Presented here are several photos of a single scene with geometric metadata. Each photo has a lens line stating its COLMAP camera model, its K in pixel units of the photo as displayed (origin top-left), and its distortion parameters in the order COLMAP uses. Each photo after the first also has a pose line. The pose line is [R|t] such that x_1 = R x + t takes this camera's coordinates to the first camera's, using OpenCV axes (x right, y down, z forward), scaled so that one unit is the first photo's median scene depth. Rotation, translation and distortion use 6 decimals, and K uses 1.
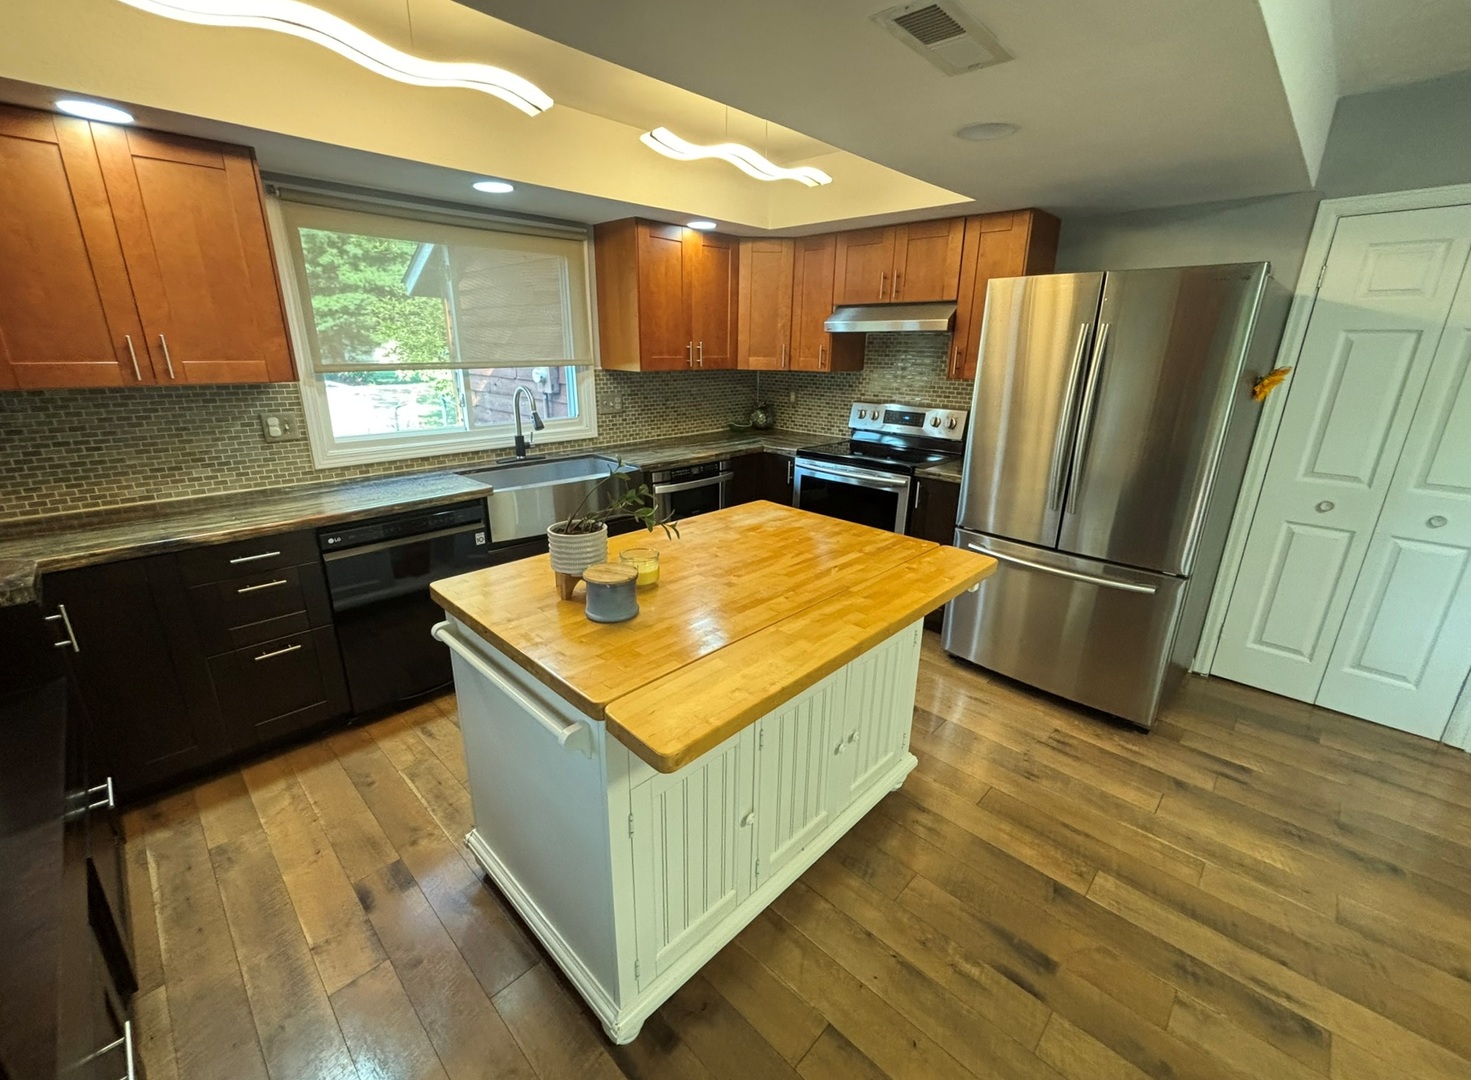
lens RADIAL K [[610.5, 0, 731.2], [0, 610.5, 537.0], [0, 0, 1]] dist [-0.001048, -0.000211]
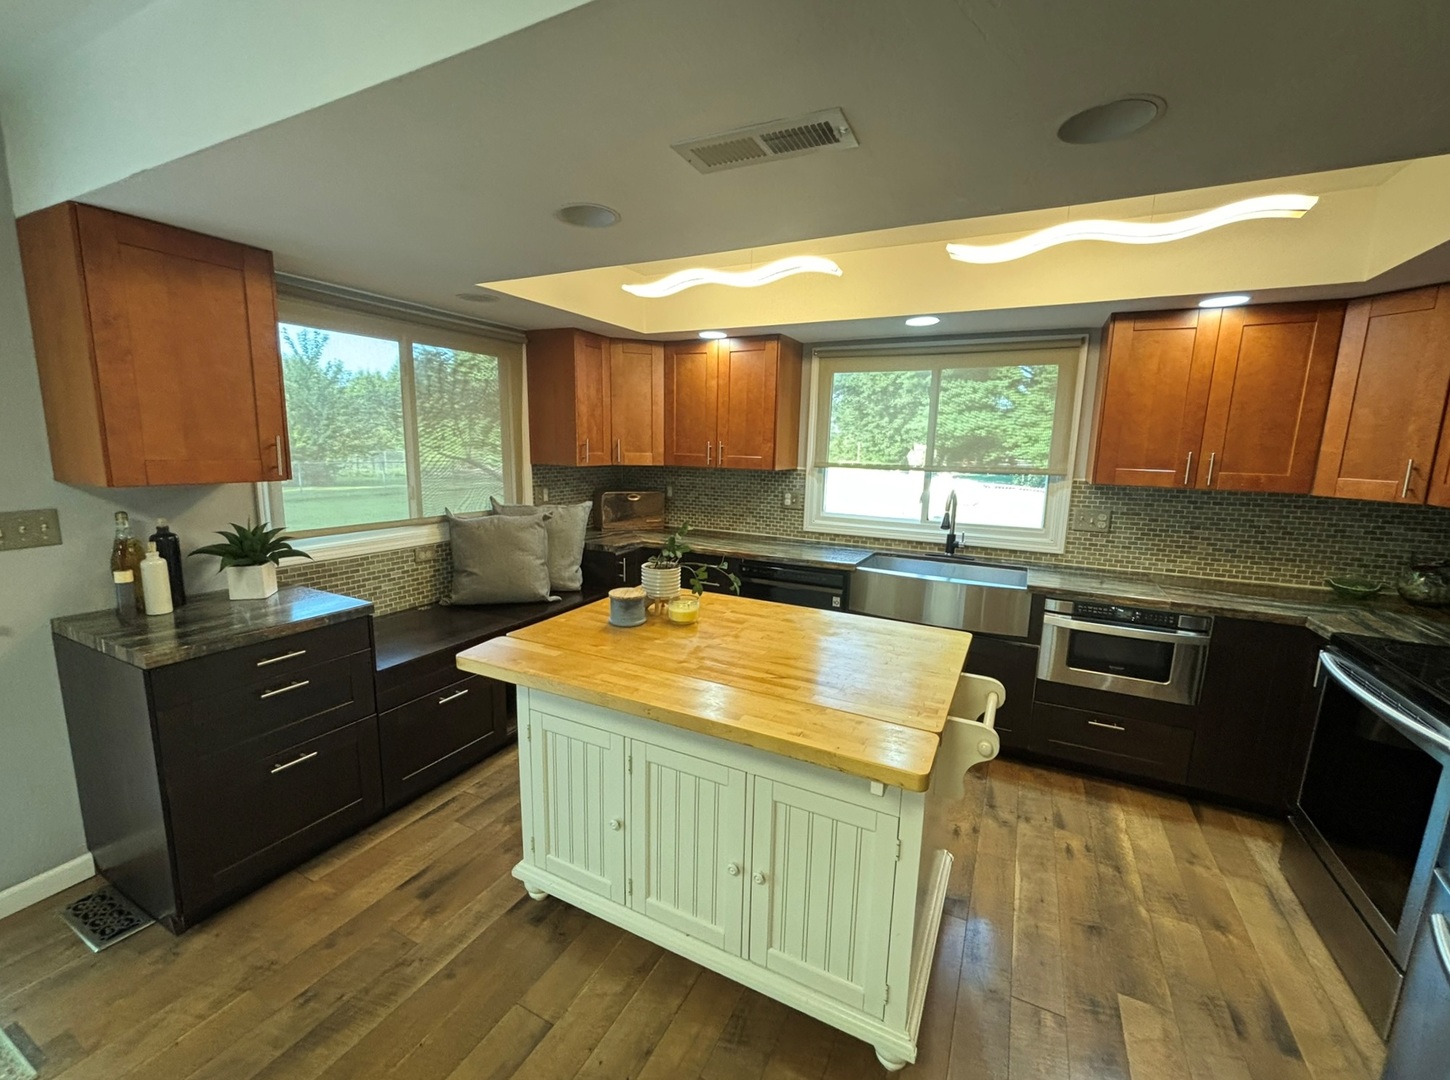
lens RADIAL K [[593.8, 0, 725.0], [0, 593.8, 540.0], [0, 0, 1]] dist [-0.011775, -0.000007]
pose [[0.301538, 0.148347, -0.941843, 0.501542], [-0.306789, 0.950385, 0.051471, -0.087264], [0.902749, 0.273426, 0.332088, 0.301143]]
